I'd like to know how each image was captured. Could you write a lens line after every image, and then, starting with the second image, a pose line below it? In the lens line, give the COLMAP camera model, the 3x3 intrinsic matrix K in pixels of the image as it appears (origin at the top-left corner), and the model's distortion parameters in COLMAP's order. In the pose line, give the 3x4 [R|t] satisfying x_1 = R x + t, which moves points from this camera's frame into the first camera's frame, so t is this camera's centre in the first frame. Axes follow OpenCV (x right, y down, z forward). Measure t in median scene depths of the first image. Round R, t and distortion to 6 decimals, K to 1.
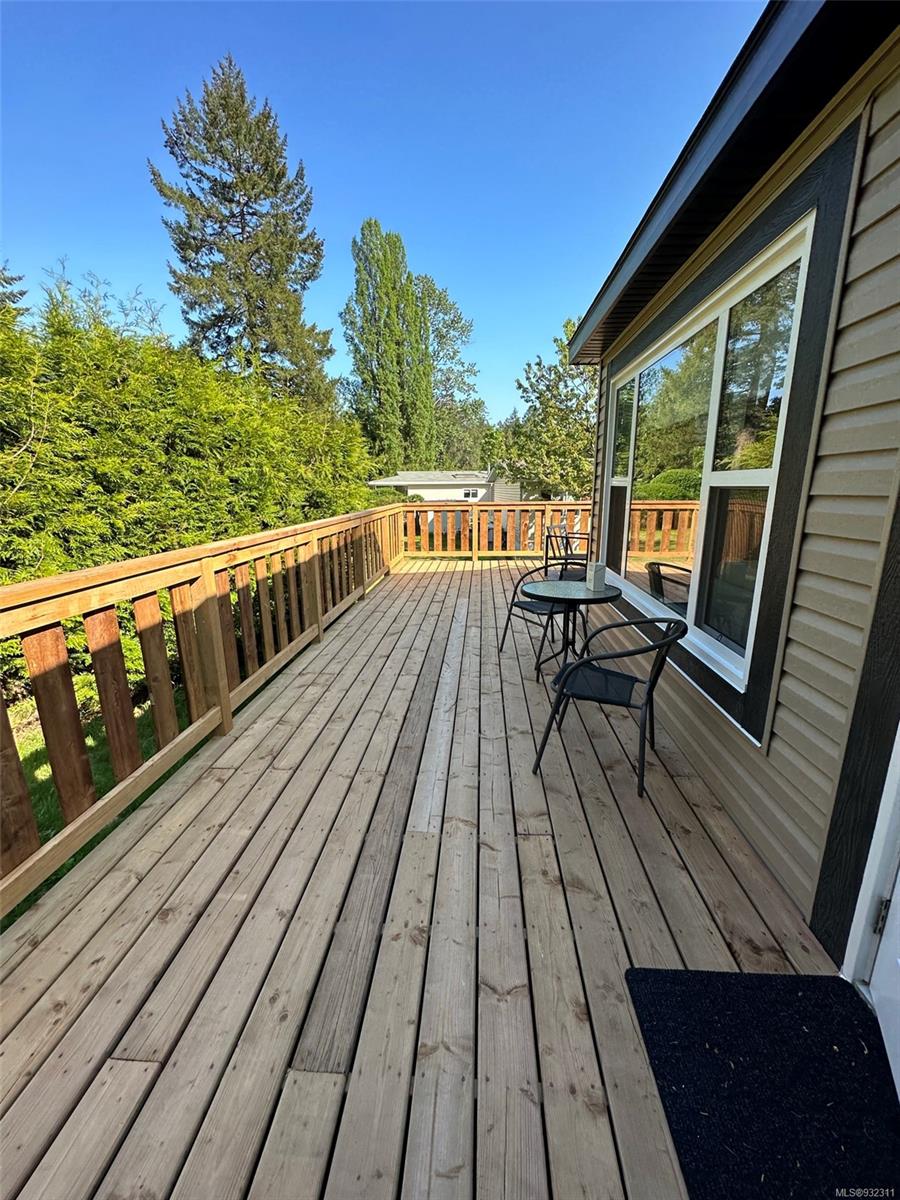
lens RADIAL K [[477.7, 0, 453.4], [0, 477.7, 600.2], [0, 0, 1]] dist [-0.001985, -0.000099]
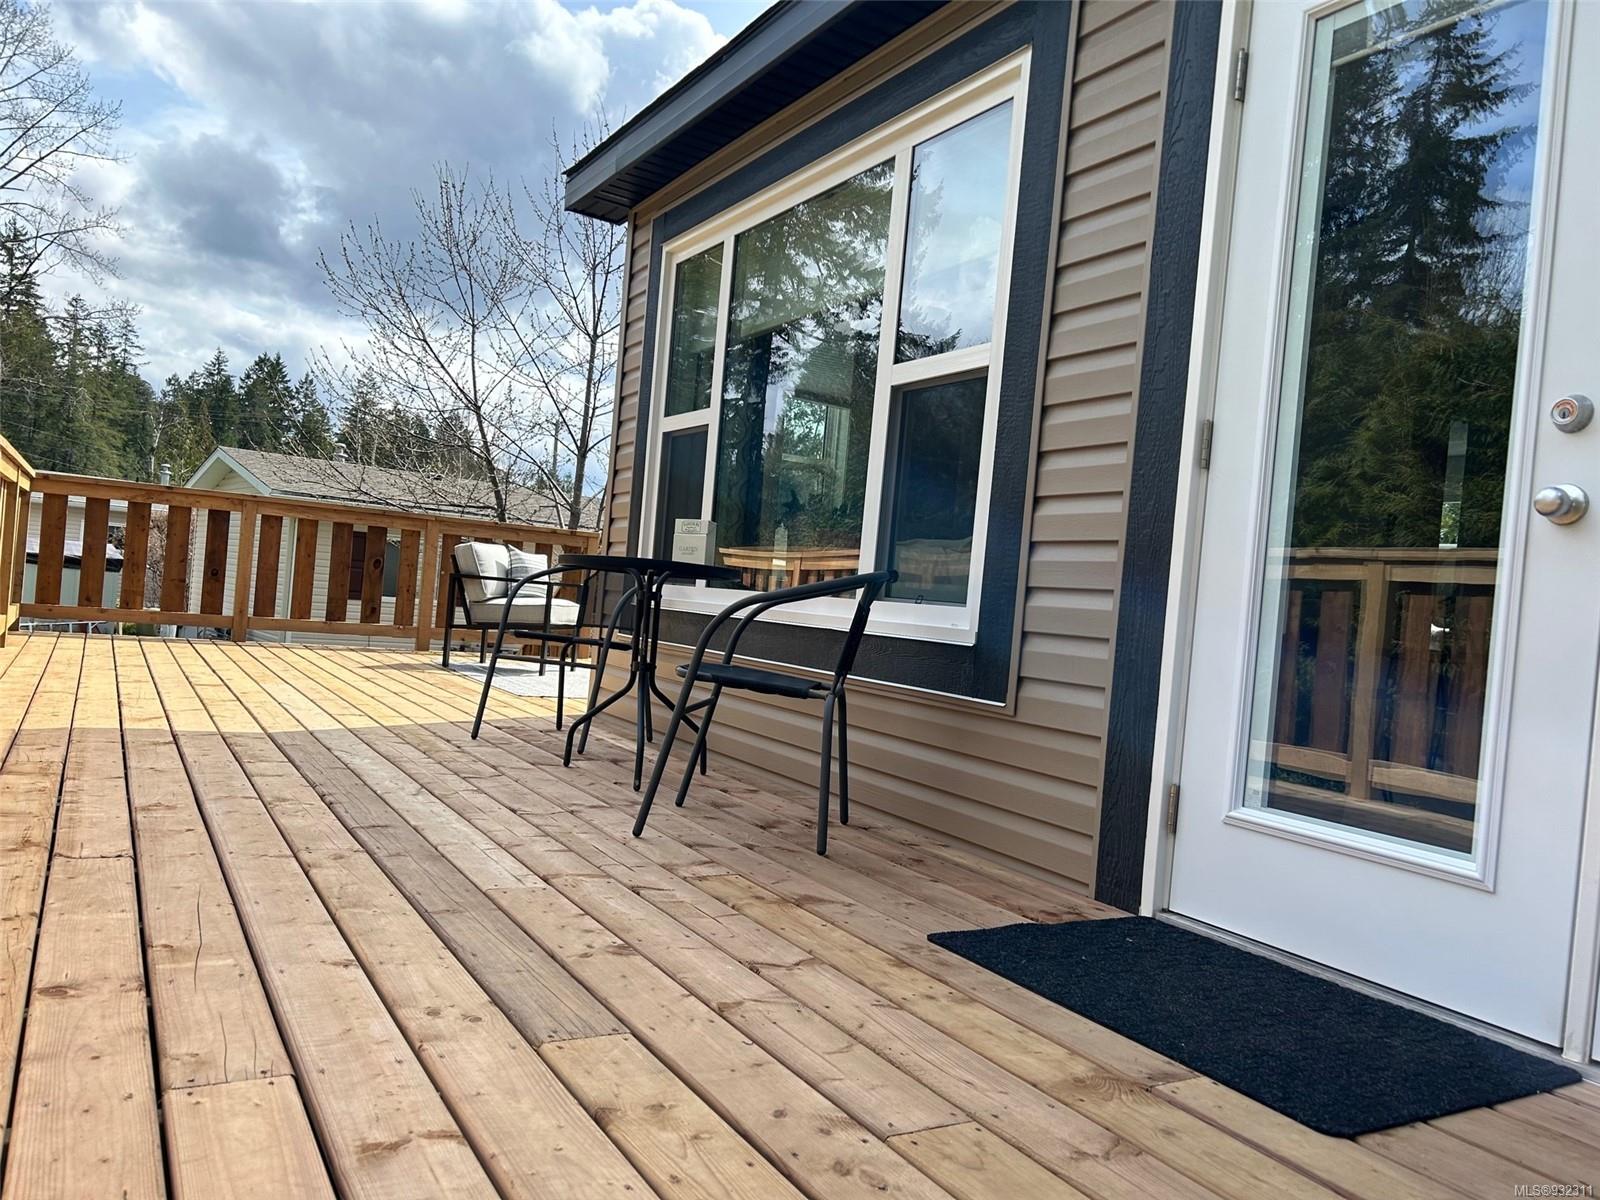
lens RADIAL K [[1193.5, 0, 792.0], [0, 1193.5, 606.9], [0, 0, 1]] dist [0.052859, -0.046035]
pose [[0.831752, 0.079285, 0.549456, -0.318345], [0.035817, 0.980023, -0.195634, 0.259287], [-0.553990, 0.182399, 0.812296, -0.155314]]
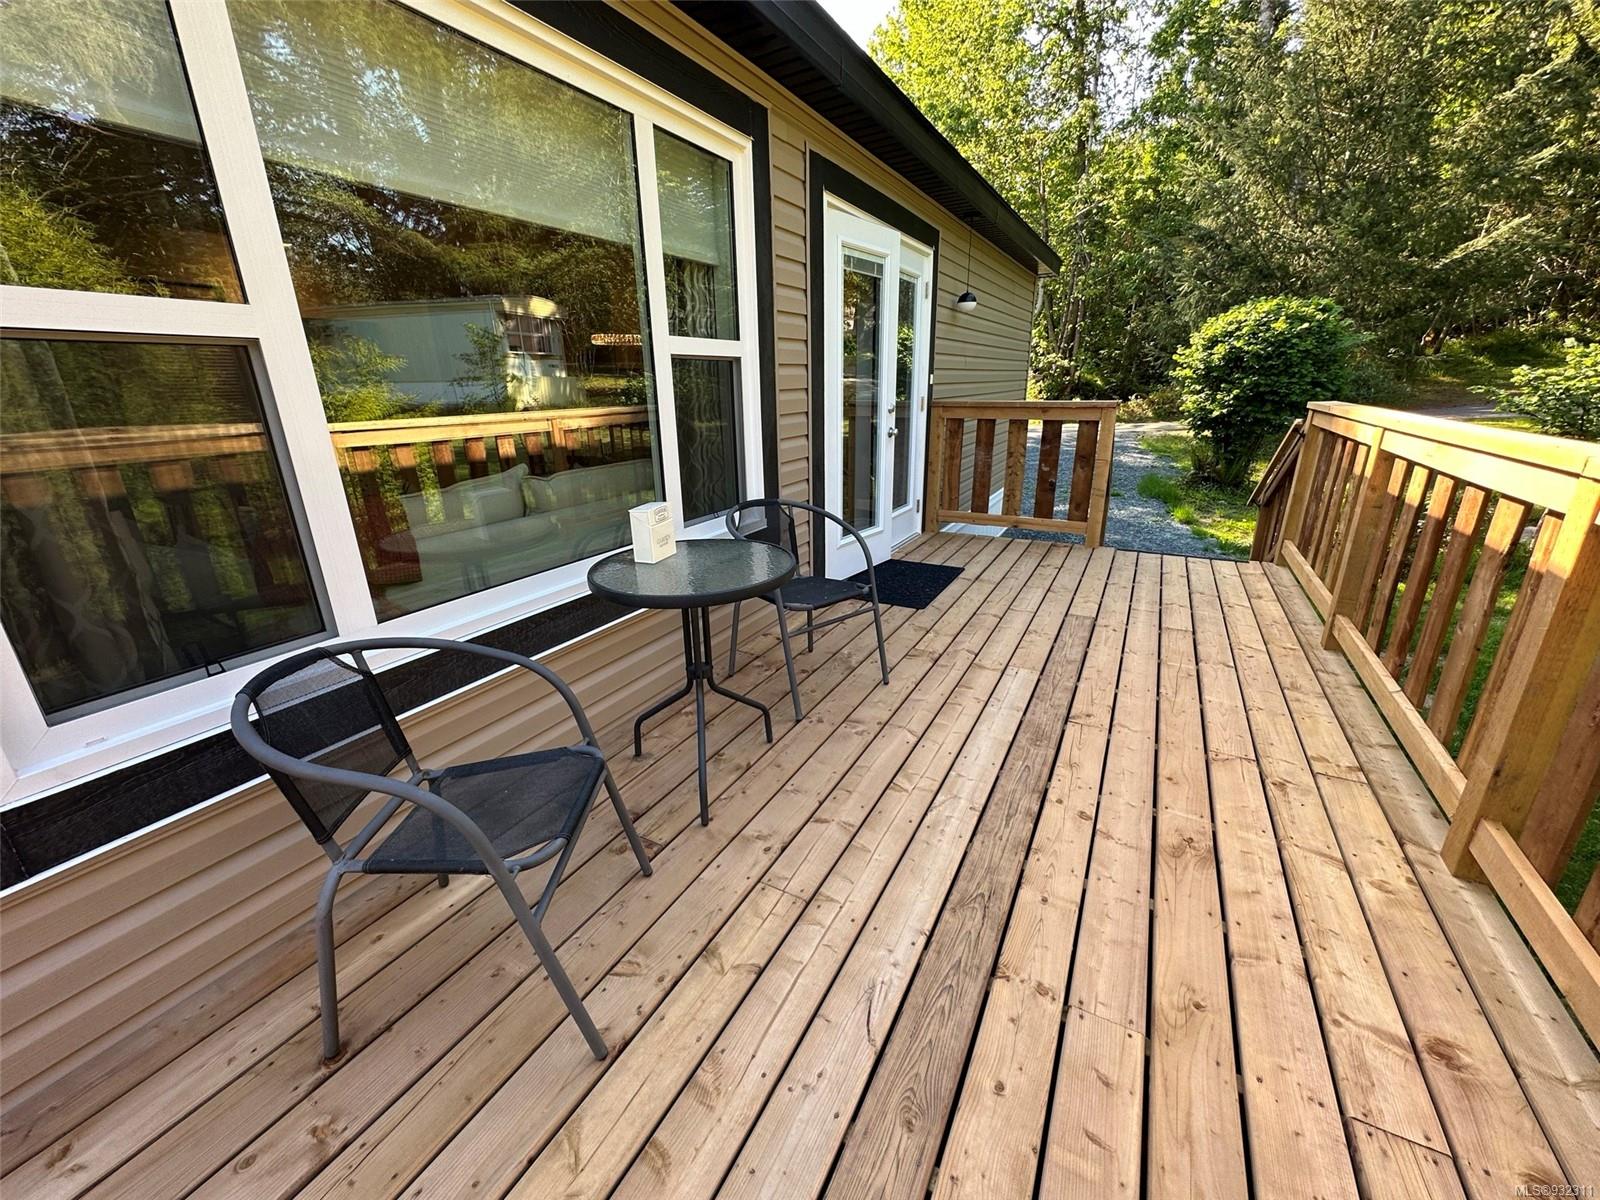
lens RADIAL K [[637.0, 0, 800.8], [0, 637.0, 601.9], [0, 0, 1]] dist [-0.001985, -0.000099]
pose [[-0.906867, -0.110068, 0.406788, -0.102039], [0.127174, 0.848806, 0.513182, -0.271425], [-0.401770, 0.517120, -0.755756, 1.292536]]
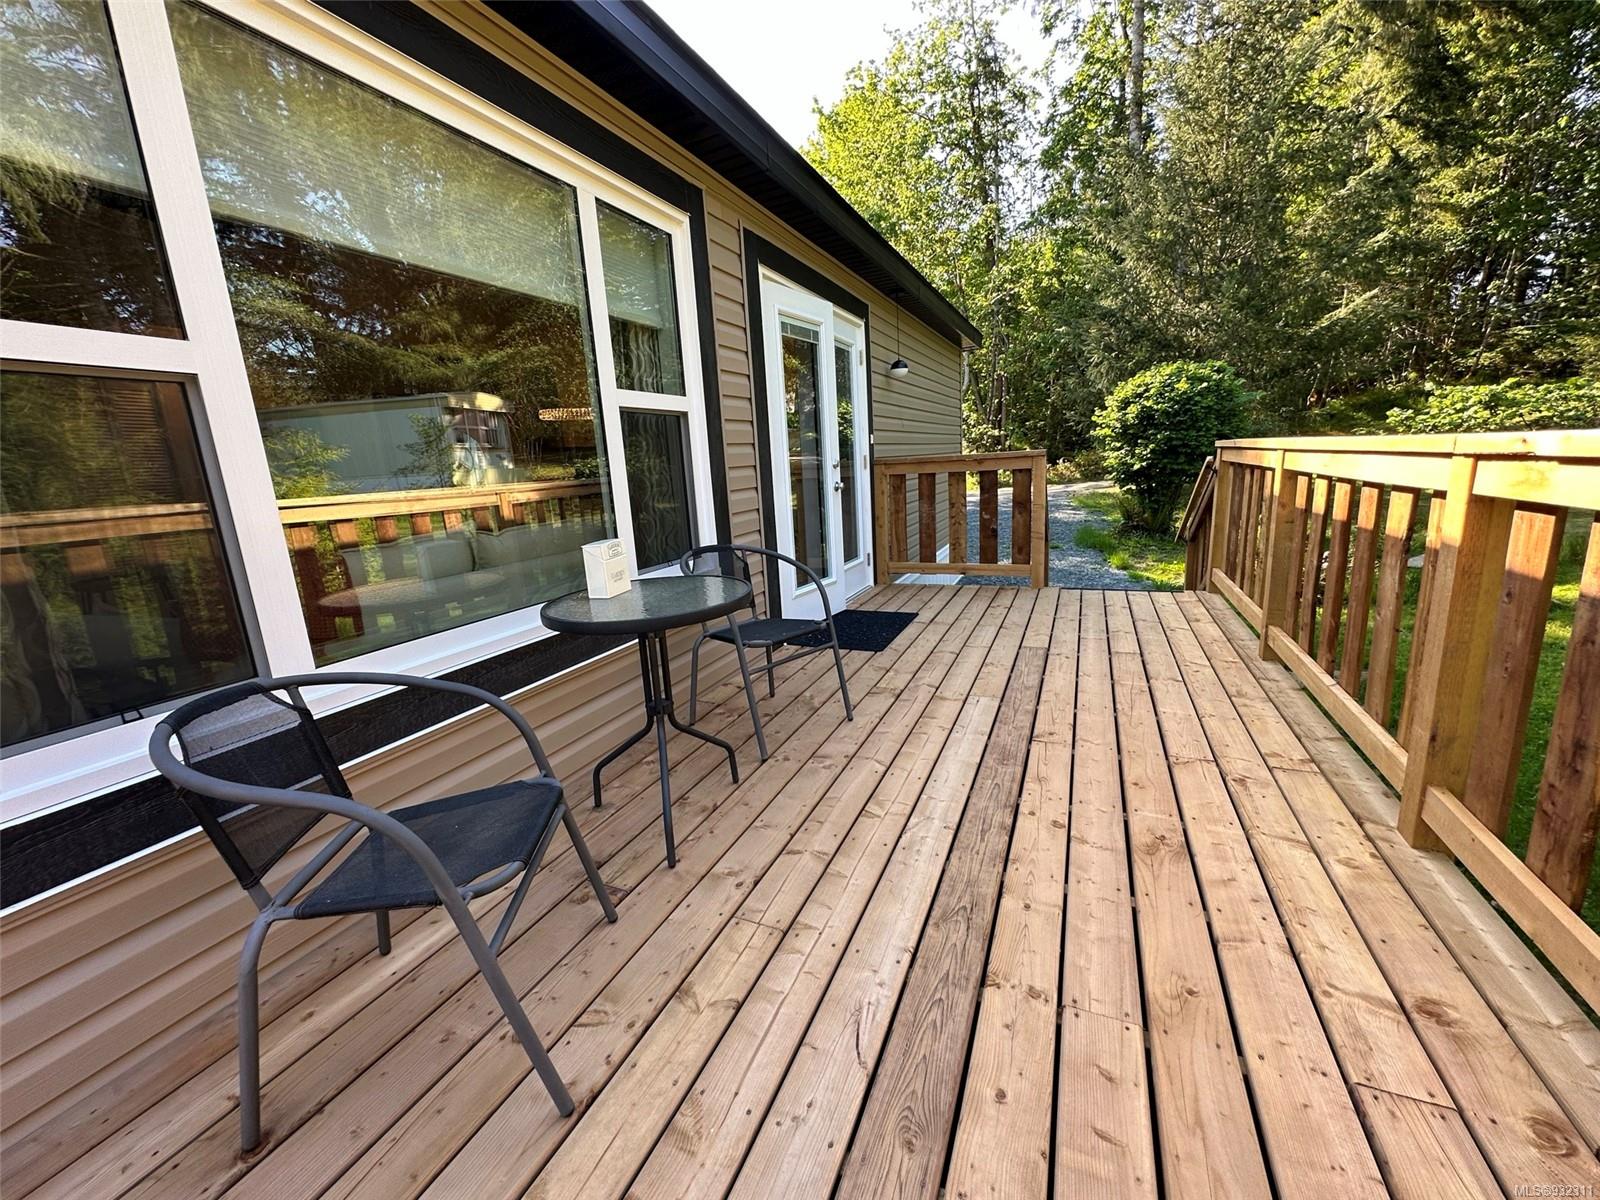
lens RADIAL K [[637.0, 0, 800.9], [0, 637.0, 601.8], [0, 0, 1]] dist [-0.001985, -0.000099]
pose [[-0.936181, -0.007538, 0.351438, -0.105172], [0.149888, 0.895767, 0.418491, -0.233000], [-0.317961, 0.444460, -0.837470, 1.317107]]
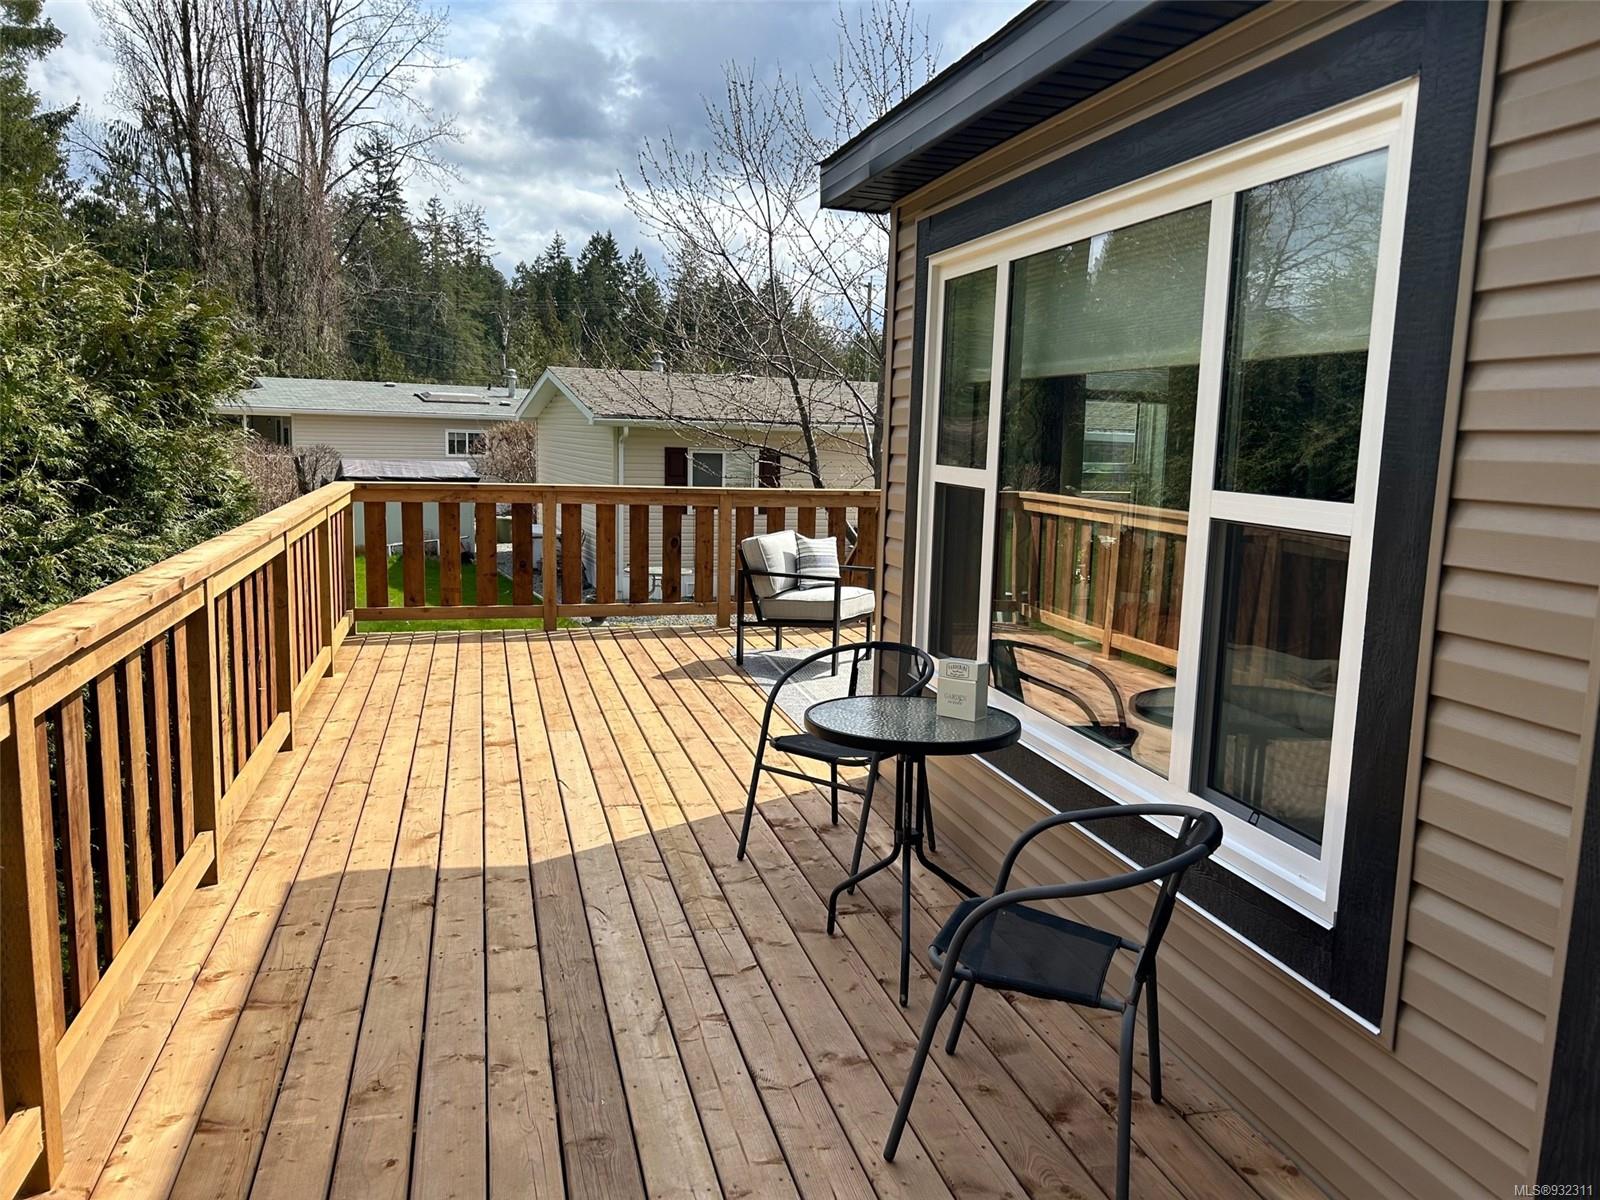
lens RADIAL K [[1193.5, 0, 815.6], [0, 1193.5, 602.3], [0, 0, 1]] dist [0.052859, -0.046035]
pose [[0.944634, -0.010662, 0.327953, -0.188564], [0.039435, 0.995916, -0.081213, -0.040258], [-0.325748, 0.089649, 0.941197, -0.042505]]
